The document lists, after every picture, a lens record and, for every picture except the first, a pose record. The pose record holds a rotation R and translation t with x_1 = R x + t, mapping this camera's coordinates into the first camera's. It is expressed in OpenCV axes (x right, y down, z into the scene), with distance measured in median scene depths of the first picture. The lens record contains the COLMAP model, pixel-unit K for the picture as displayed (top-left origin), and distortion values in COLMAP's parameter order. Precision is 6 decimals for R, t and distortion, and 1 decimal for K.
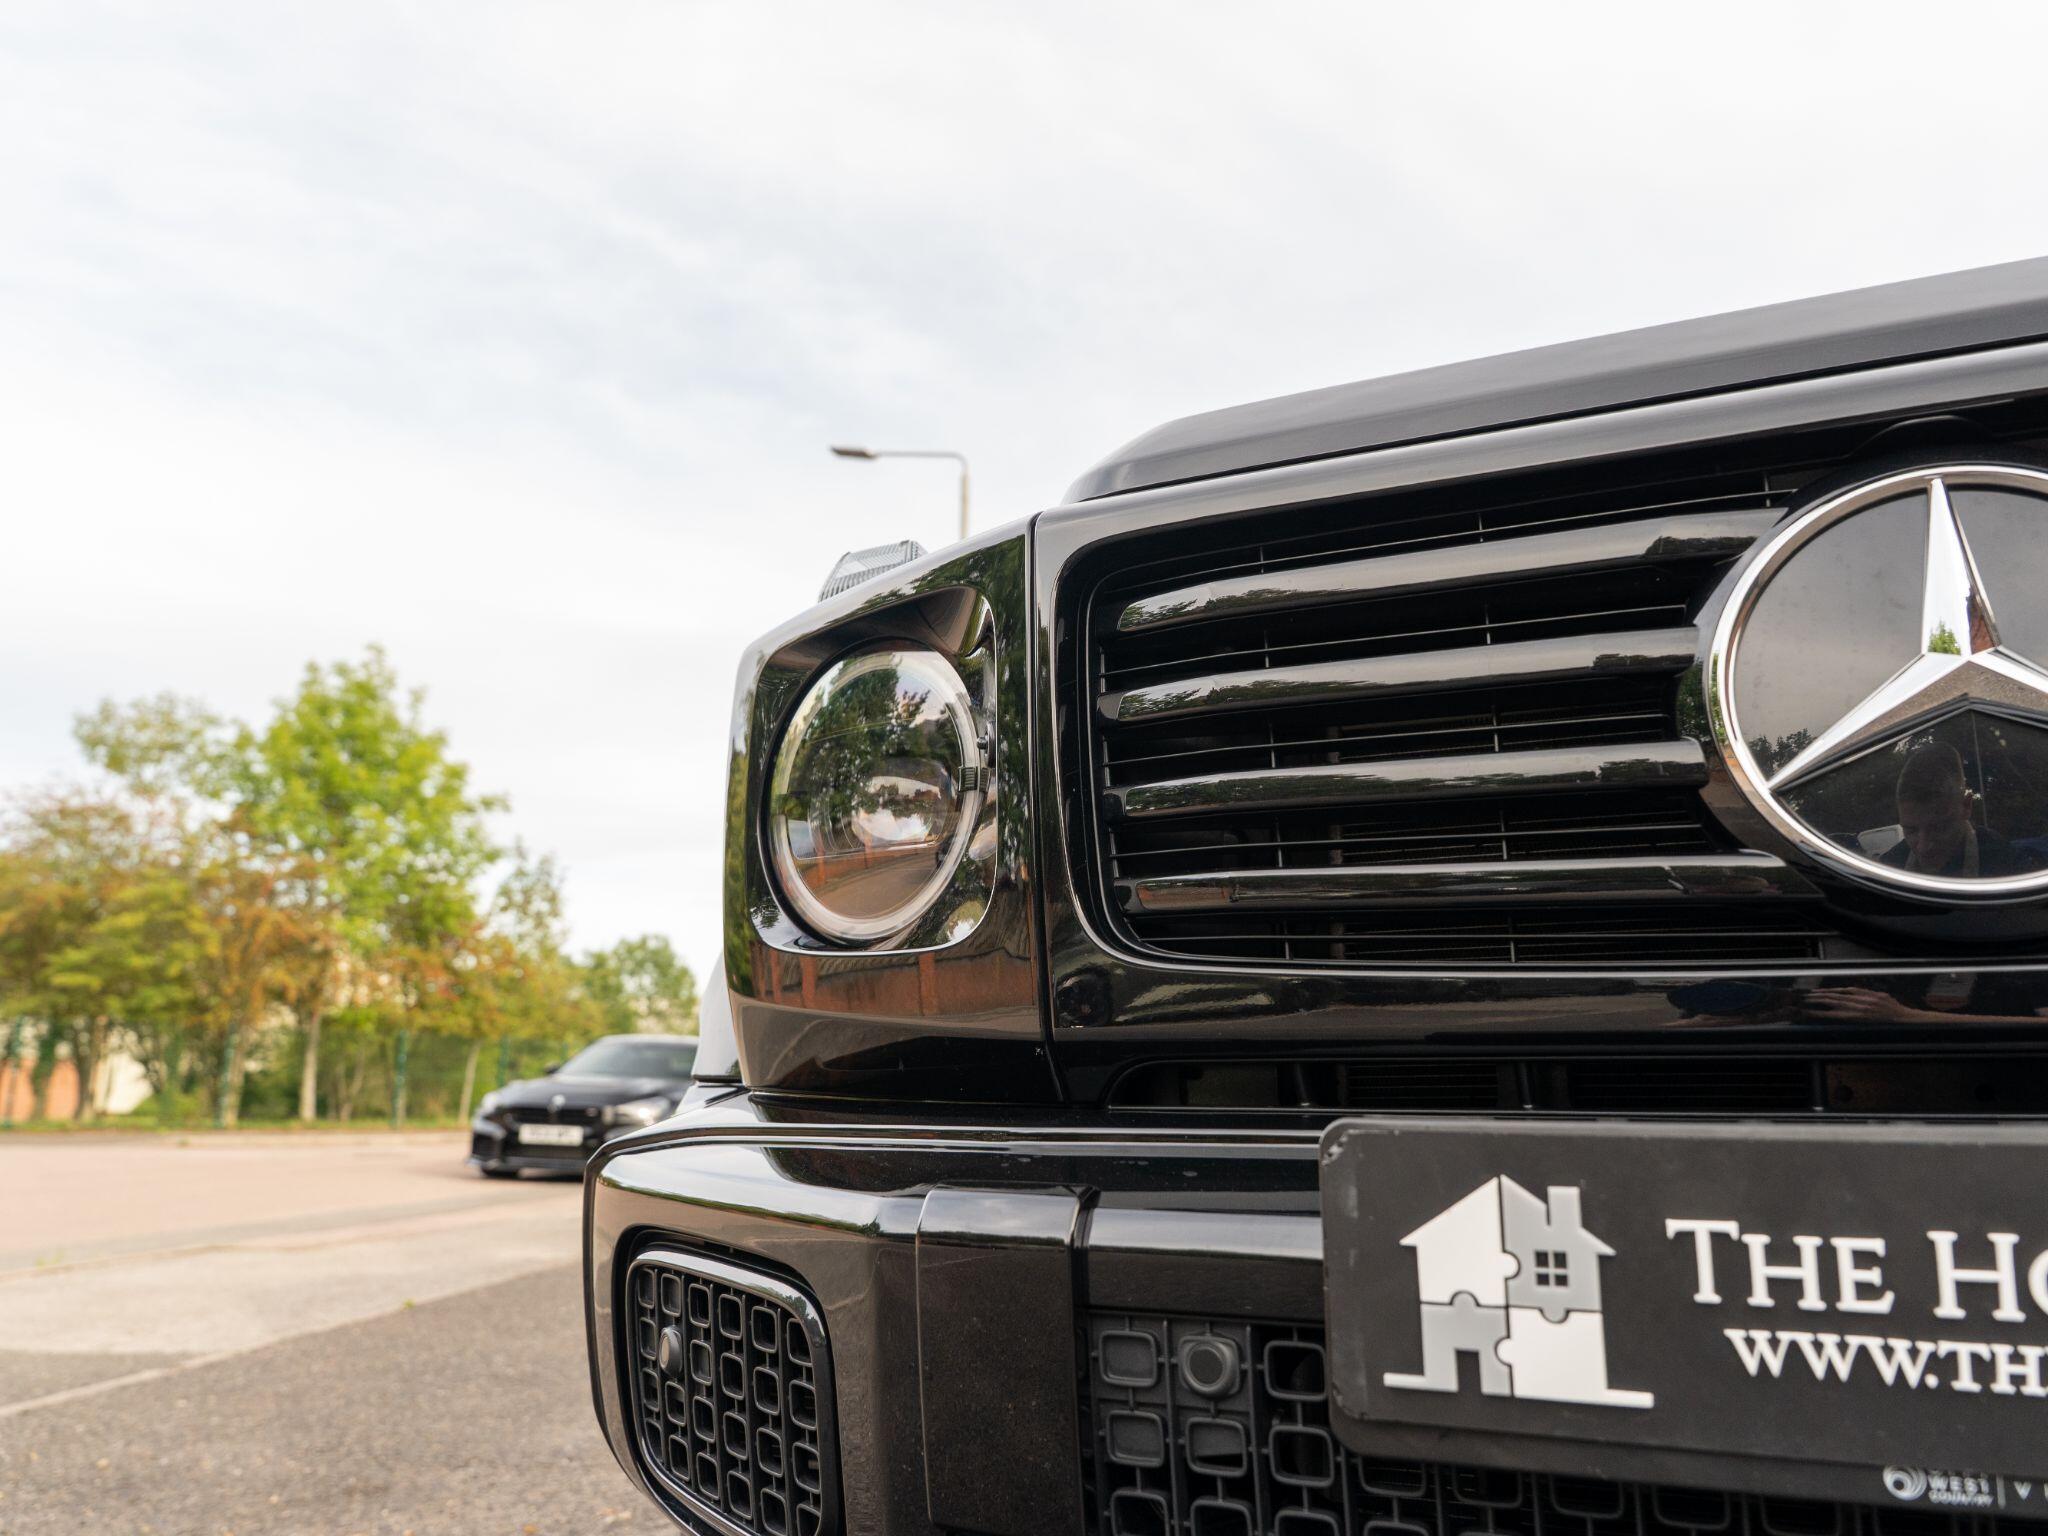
lens RADIAL K [[1517.3, 0, 1034.6], [0, 1517.3, 755.7], [0, 0, 1]] dist [0.003916, -0.008775]
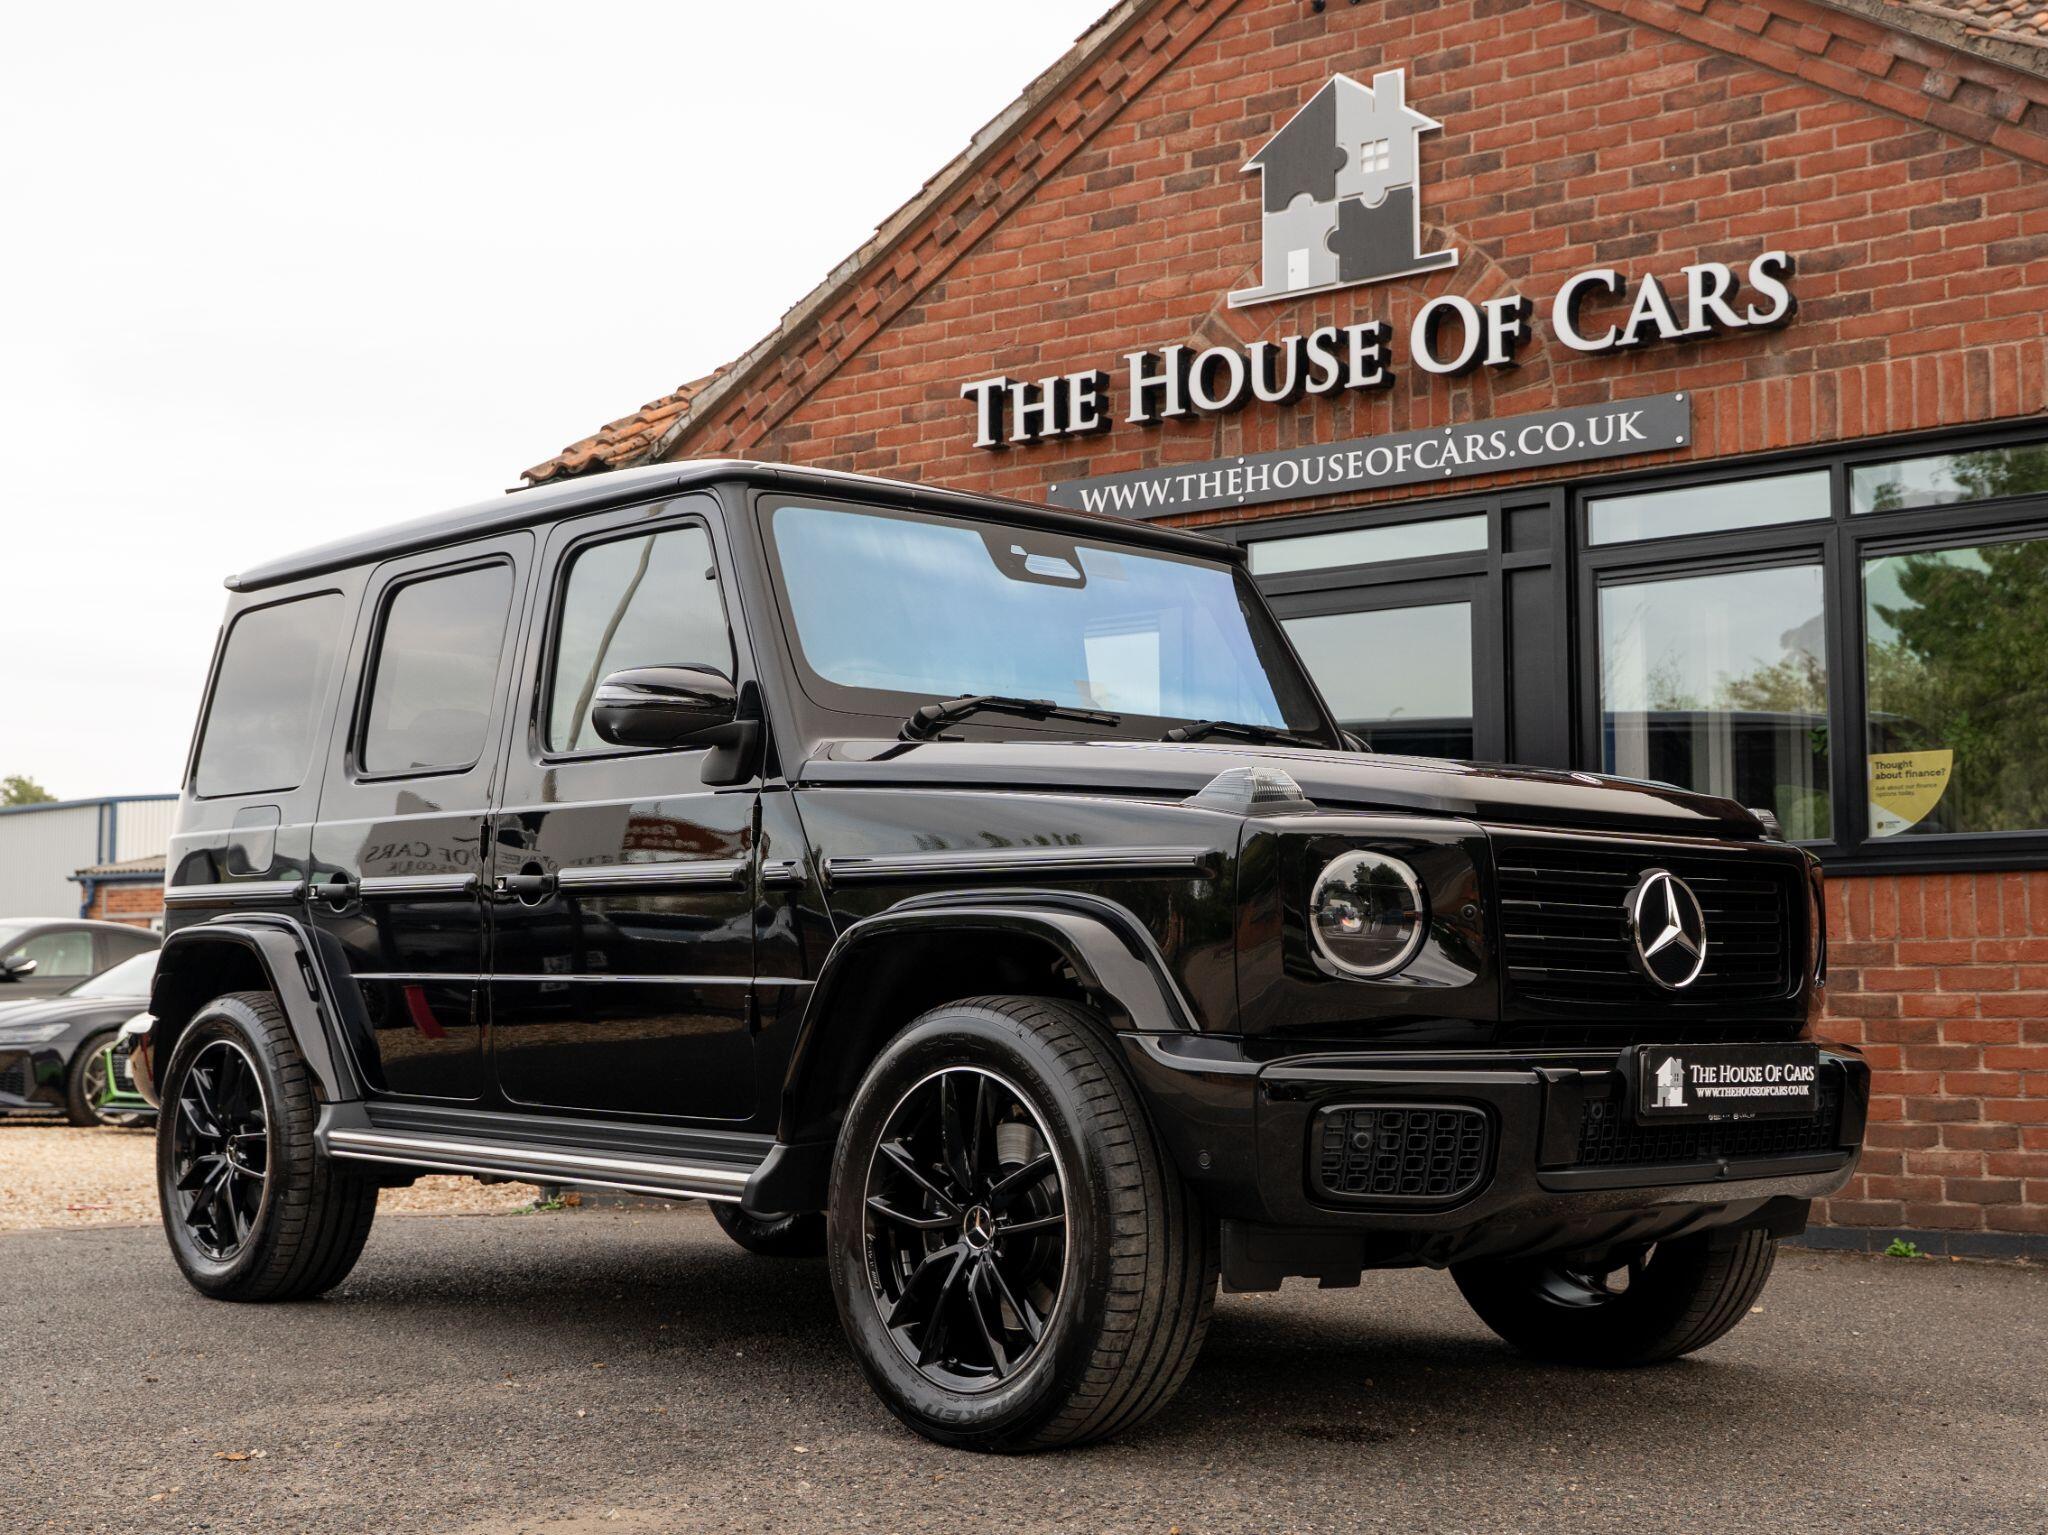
lens RADIAL K [[2658.8, 0, 1075.8], [0, 2658.8, 771.1], [0, 0, 1]] dist [0.009260, 0.000000]
pose [[0.408836, 0.071709, 0.909786, -0.170566], [-0.201176, 0.979466, 0.013202, -0.006410], [-0.890158, -0.188425, 0.414867, -0.010650]]
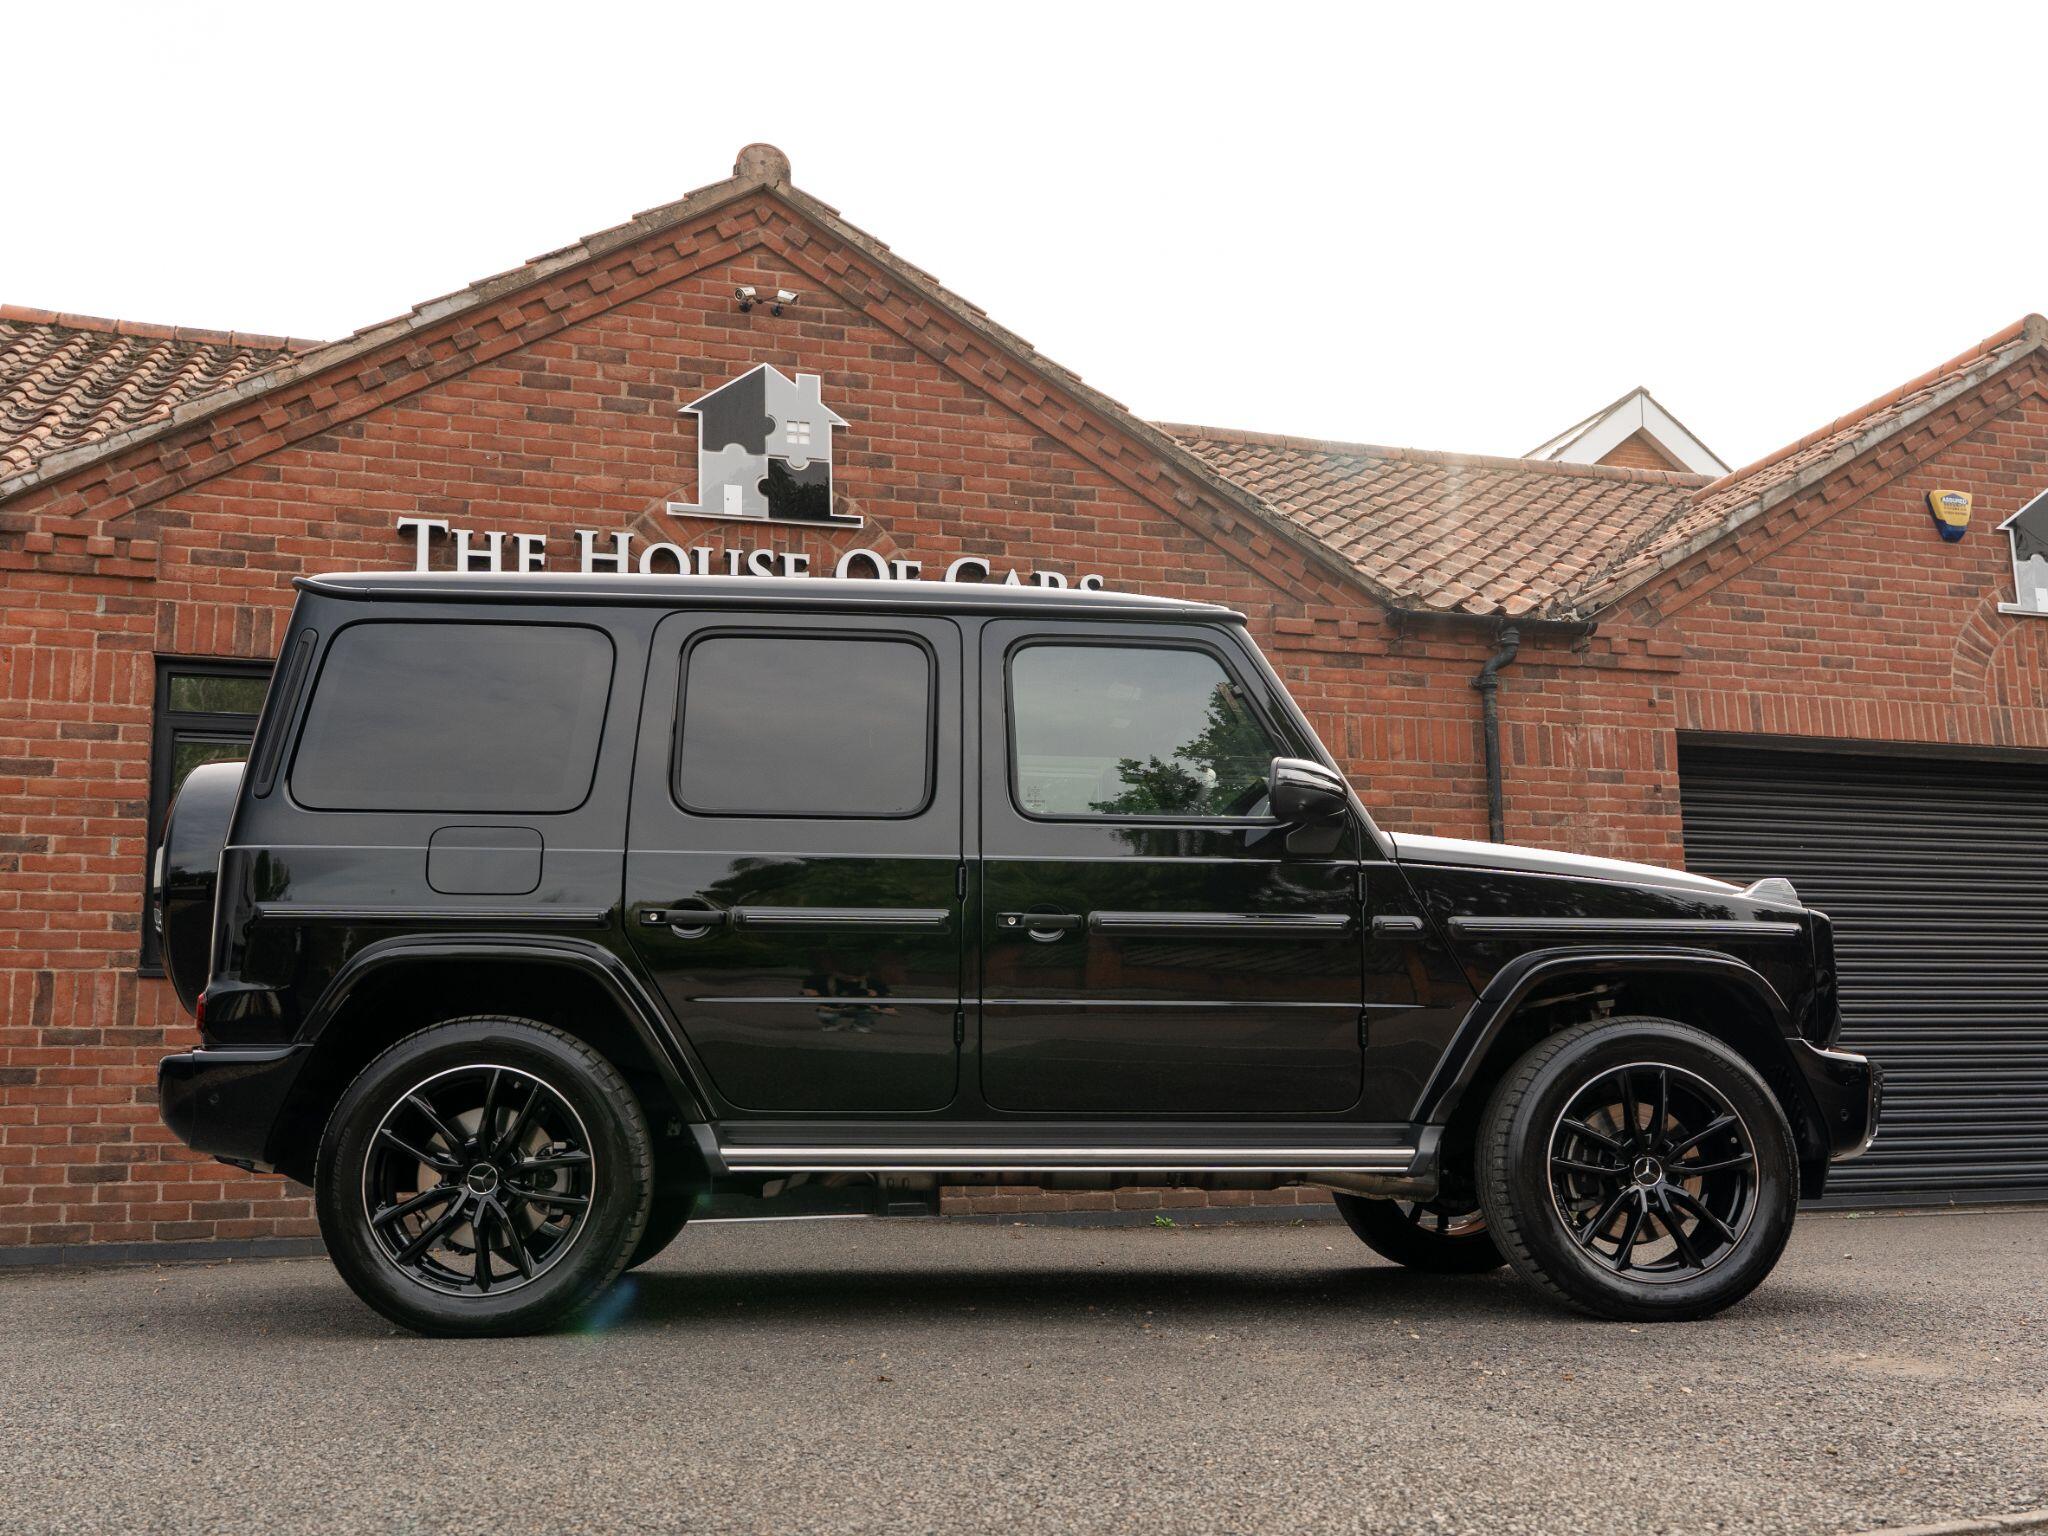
lens RADIAL K [[1967.1, 0, 1028.1], [0, 1967.1, 812.5], [0, 0, 1]] dist [0.017923, 0.000000]
pose [[-0.475326, 0.130681, 0.870050, -0.155025], [-0.192527, 0.949490, -0.247794, 0.054889], [-0.858486, -0.285291, -0.426158, 0.214859]]
